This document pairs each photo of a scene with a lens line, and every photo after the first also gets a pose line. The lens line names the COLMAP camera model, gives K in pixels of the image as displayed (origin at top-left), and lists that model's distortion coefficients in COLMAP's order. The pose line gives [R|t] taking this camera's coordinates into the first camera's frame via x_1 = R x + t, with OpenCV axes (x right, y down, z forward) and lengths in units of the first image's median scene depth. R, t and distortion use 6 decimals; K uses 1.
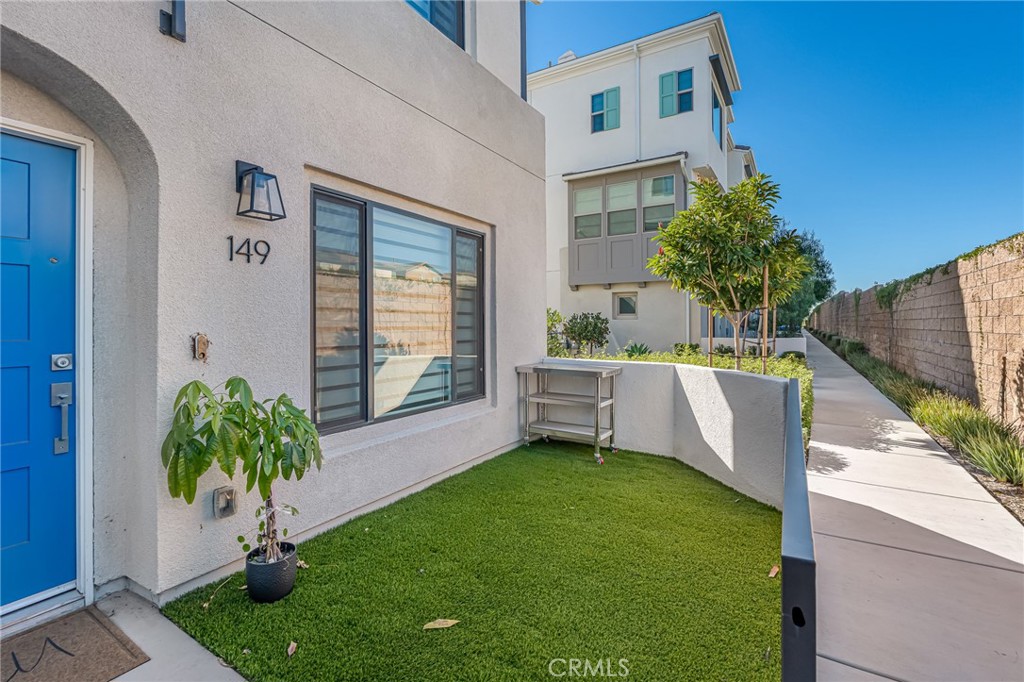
lens RADIAL K [[464.8, 0, 510.9], [0, 464.8, 323.7], [0, 0, 1]] dist [-0.002193, -0.000630]
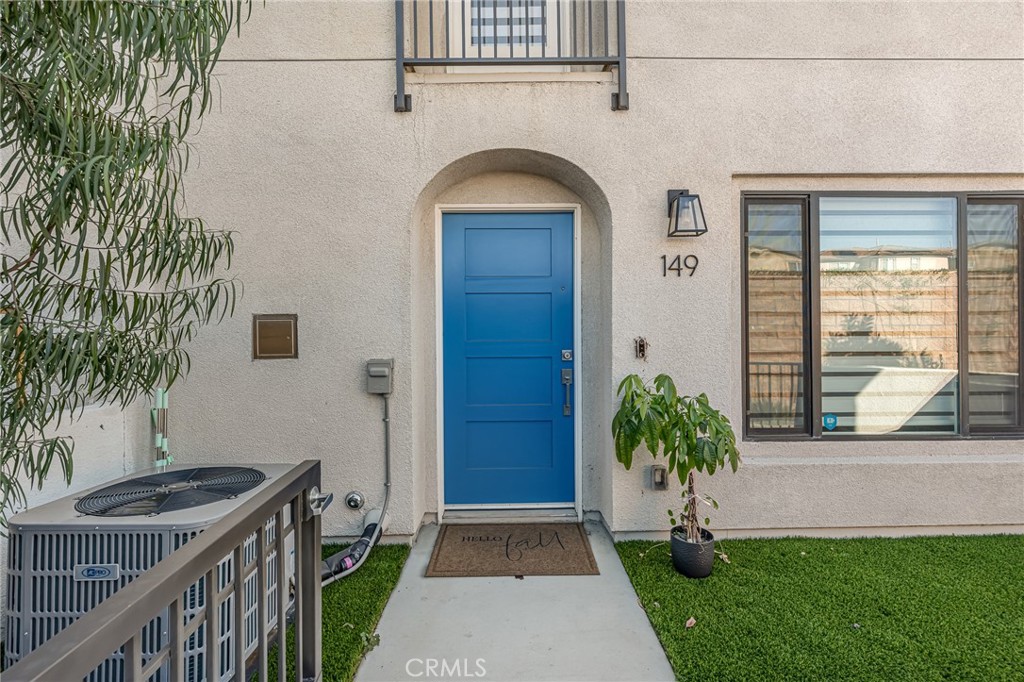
lens RADIAL K [[452.0, 0, 512.7], [0, 452.0, 331.0], [0, 0, 1]] dist [0.000720, 0.000267]
pose [[0.540507, -0.001029, -0.841339, 0.162669], [0.006007, 0.999978, 0.002636, -0.001390], [0.841318, -0.006478, 0.540502, 0.049860]]
